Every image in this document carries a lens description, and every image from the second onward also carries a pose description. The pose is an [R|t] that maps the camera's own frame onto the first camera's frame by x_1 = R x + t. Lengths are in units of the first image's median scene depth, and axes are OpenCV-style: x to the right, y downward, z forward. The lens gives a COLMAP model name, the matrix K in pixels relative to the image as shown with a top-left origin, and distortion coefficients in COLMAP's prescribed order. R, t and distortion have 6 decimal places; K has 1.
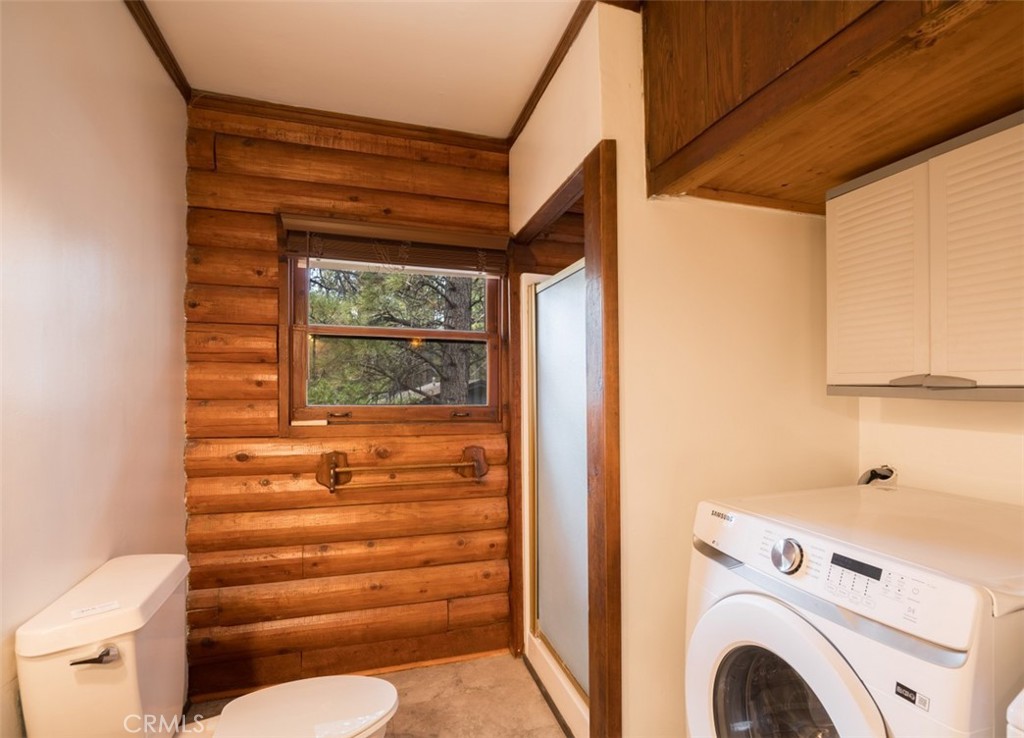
lens RADIAL K [[496.2, 0, 520.6], [0, 496.2, 391.6], [0, 0, 1]] dist [-0.014480, -0.001325]
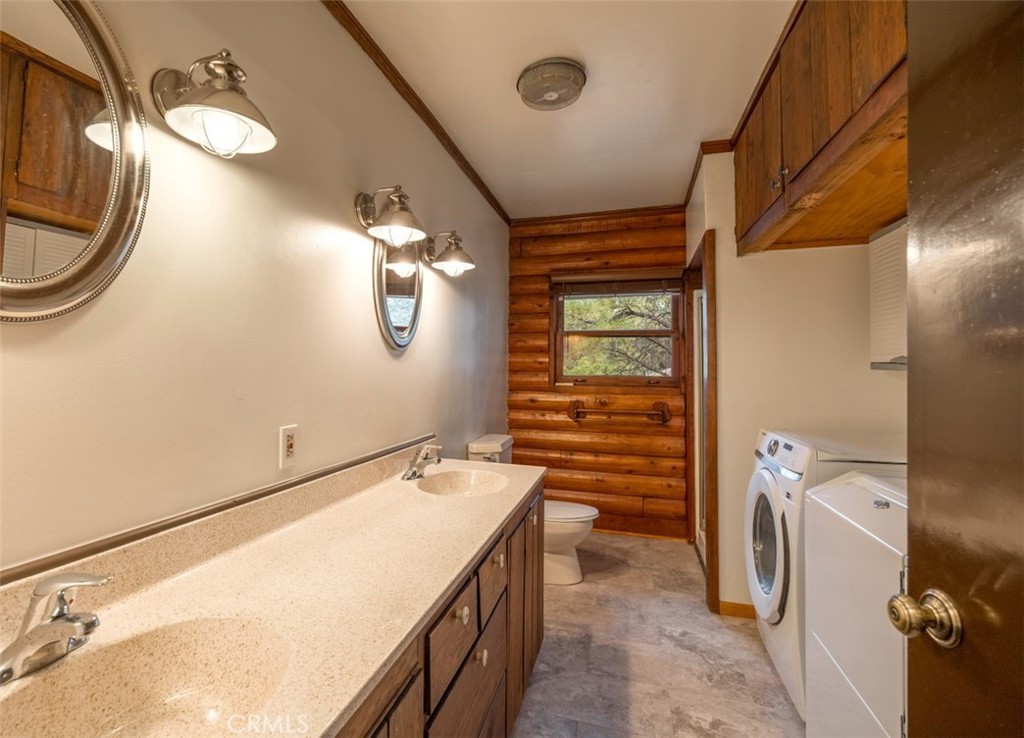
lens RADIAL K [[425.0, 0, 509.7], [0, 425.0, 368.8], [0, 0, 1]] dist [-0.000186, 0.000016]
pose [[0.849395, 0.004447, -0.527738, 0.228575], [-0.006362, 0.999978, -0.001812, 0.009740], [0.527719, 0.004897, 0.849405, -0.439408]]
